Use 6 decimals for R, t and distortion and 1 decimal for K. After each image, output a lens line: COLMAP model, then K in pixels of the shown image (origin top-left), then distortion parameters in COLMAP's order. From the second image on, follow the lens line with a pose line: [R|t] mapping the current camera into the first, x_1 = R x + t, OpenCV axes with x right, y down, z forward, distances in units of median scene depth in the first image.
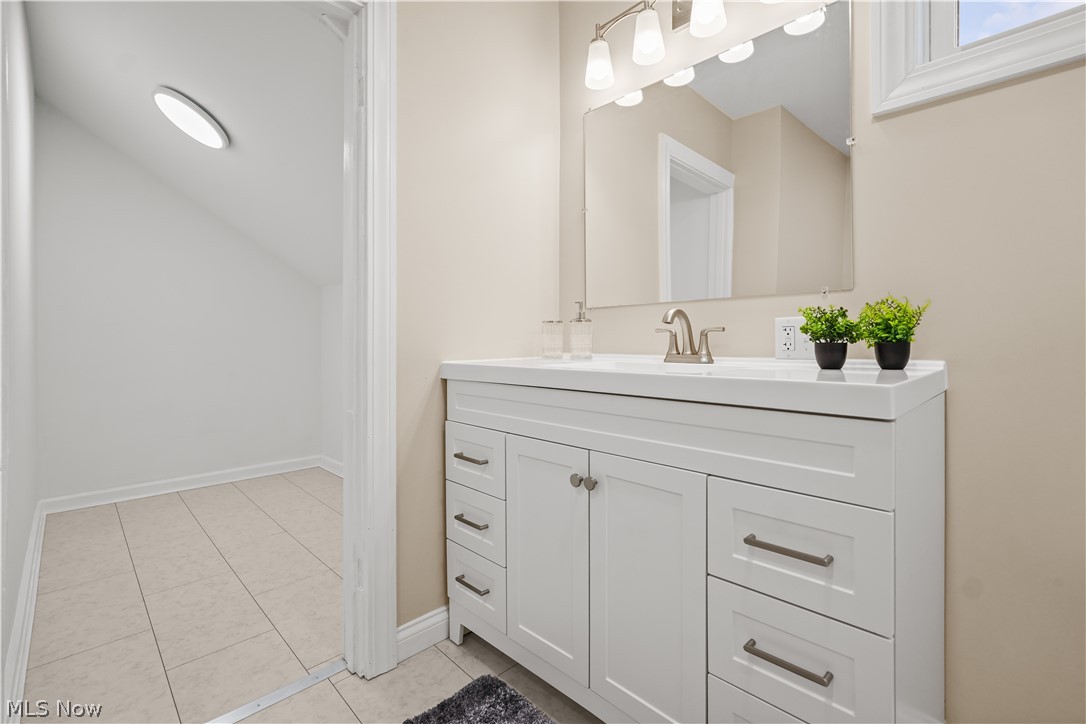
lens RADIAL K [[484.2, 0, 557.7], [0, 484.2, 345.7], [0, 0, 1]] dist [-0.012529, 0.006496]
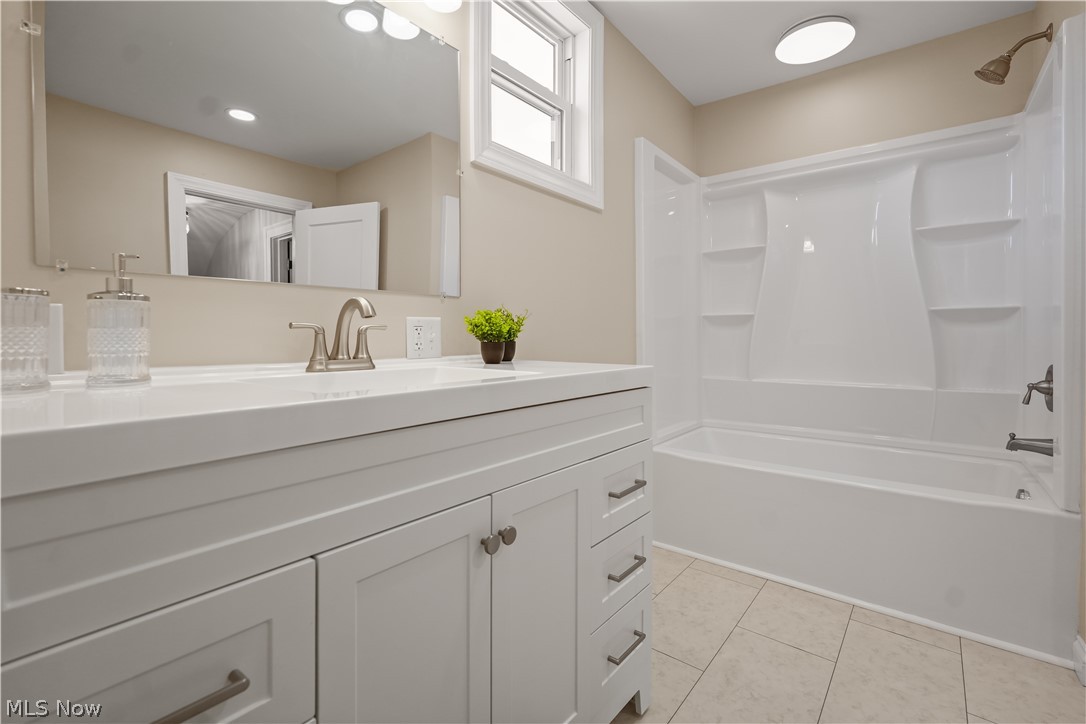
lens RADIAL K [[484.2, 0, 547.6], [0, 484.2, 338.9], [0, 0, 1]] dist [-0.012529, 0.006496]
pose [[-0.116220, 0.000713, 0.993223, -0.533036], [0.009001, 0.999959, 0.000335, -0.011013], [-0.993183, 0.008979, -0.116222, 0.816062]]
